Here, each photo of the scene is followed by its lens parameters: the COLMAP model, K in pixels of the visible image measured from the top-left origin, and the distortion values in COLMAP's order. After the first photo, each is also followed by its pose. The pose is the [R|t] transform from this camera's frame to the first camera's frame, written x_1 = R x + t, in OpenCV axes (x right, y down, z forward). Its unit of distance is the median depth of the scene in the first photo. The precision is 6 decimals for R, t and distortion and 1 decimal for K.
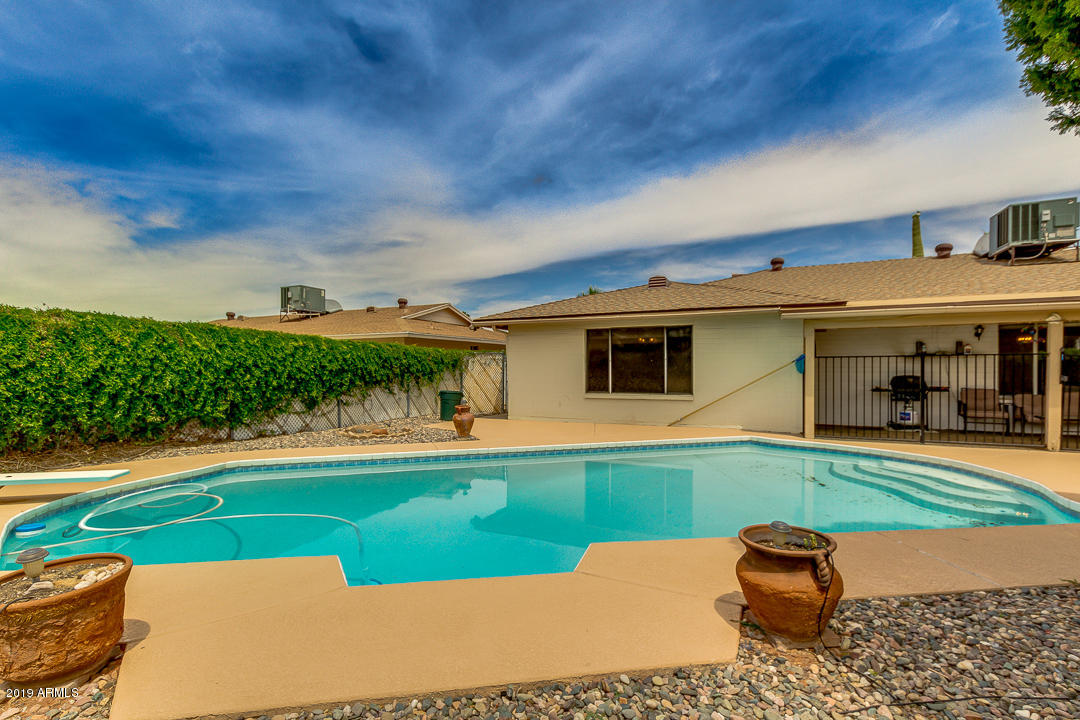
lens RADIAL K [[499.2, 0, 530.3], [0, 499.2, 361.5], [0, 0, 1]] dist [0.004678, -0.001235]
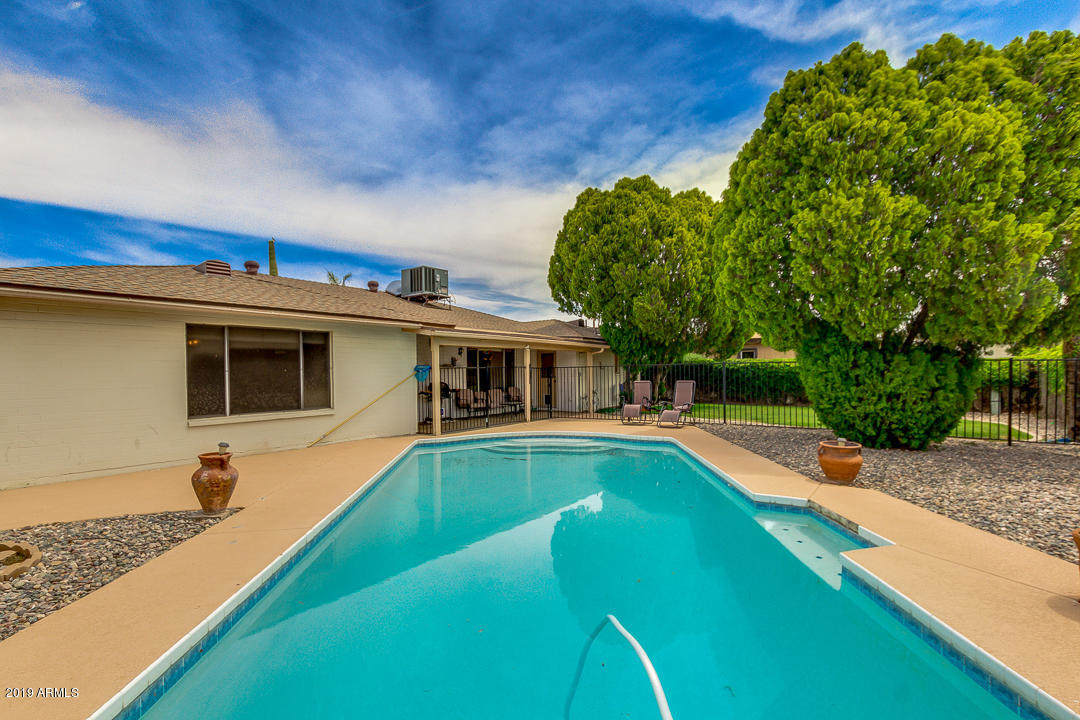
lens RADIAL K [[499.2, 0, 534.3], [0, 499.2, 360.1], [0, 0, 1]] dist [0.004678, -0.001235]
pose [[0.193330, 0.021235, 0.980904, -0.472493], [-0.000501, 0.999768, -0.021545, -0.001396], [-0.981134, 0.003674, 0.193296, 0.439323]]
